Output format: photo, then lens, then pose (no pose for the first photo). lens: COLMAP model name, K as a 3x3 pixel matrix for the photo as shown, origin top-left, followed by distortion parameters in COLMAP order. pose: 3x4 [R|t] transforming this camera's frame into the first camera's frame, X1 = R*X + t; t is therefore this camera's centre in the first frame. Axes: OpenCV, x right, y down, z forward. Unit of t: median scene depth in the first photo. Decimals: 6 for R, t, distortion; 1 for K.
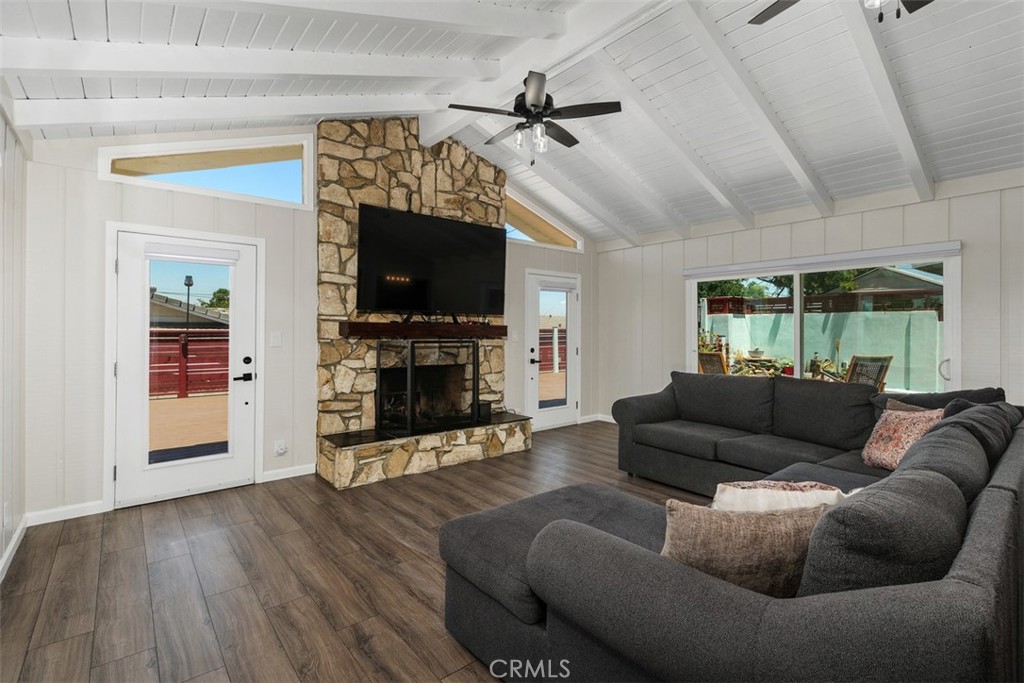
lens RADIAL K [[468.3, 0, 509.8], [0, 468.3, 331.7], [0, 0, 1]] dist [-0.001143, -0.000023]
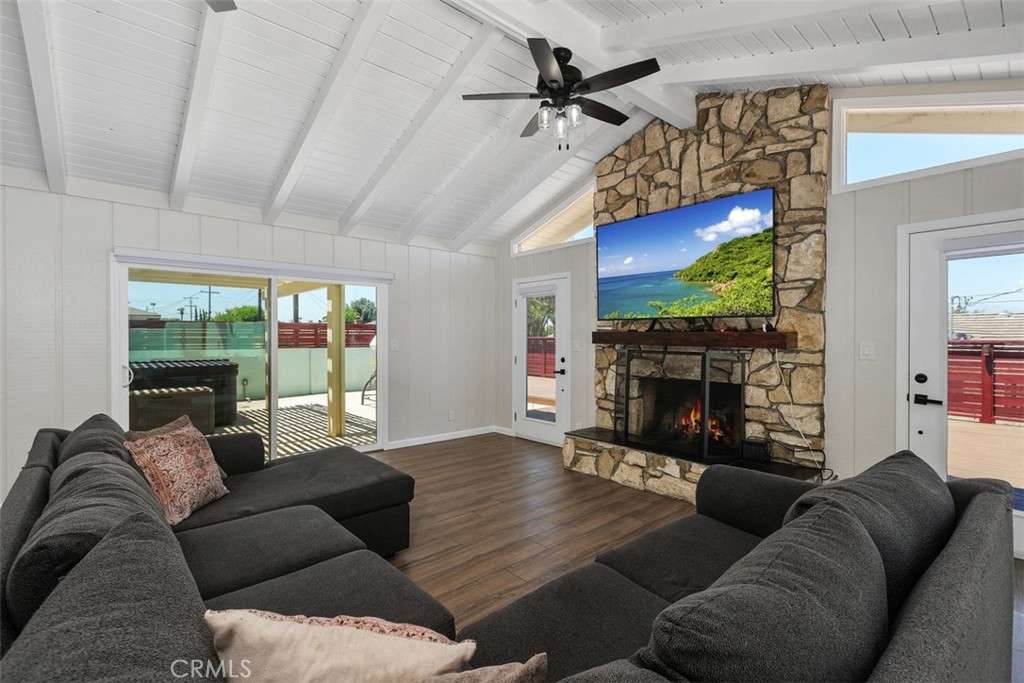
lens RADIAL K [[468.3, 0, 508.0], [0, 468.3, 345.1], [0, 0, 1]] dist [-0.001143, -0.000023]
pose [[0.021643, 0.010532, -0.999710, 0.710807], [-0.009809, 0.999899, 0.010322, 0.002256], [0.999718, 0.009582, 0.021744, 0.672950]]
